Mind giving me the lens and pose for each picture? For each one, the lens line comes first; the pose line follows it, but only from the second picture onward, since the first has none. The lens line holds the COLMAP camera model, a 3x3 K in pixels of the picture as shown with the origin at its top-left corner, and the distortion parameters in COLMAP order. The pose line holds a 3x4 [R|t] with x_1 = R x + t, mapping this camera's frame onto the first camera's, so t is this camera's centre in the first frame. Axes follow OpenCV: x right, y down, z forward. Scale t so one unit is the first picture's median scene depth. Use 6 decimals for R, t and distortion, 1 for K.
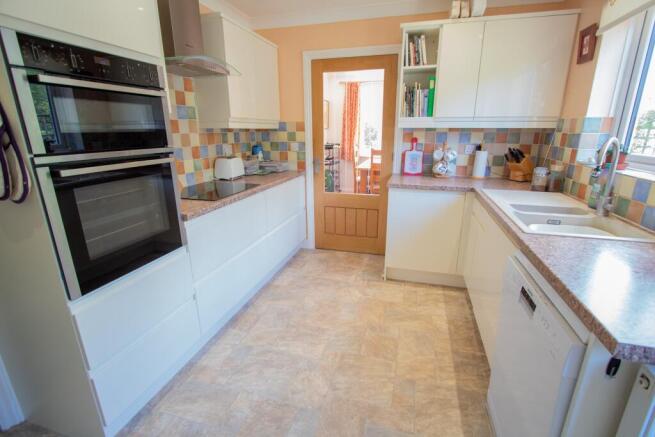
lens RADIAL K [[310.1, 0, 327.5], [0, 310.1, 218.5], [0, 0, 1]] dist [-0.001462, -0.000354]
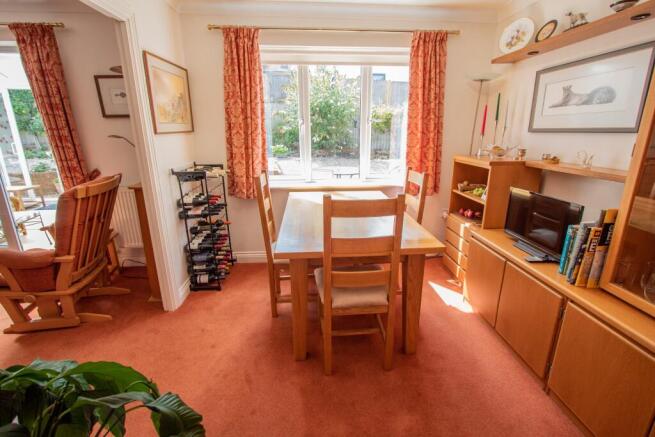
lens RADIAL K [[310.1, 0, 327.5], [0, 310.1, 218.5], [0, 0, 1]] dist [-0.001462, -0.000354]
pose [[0.942128, -0.093615, 0.321916, 0.029764], [0.096514, 0.995307, 0.006978, -0.152487], [-0.321059, 0.024496, 0.946742, 0.526766]]
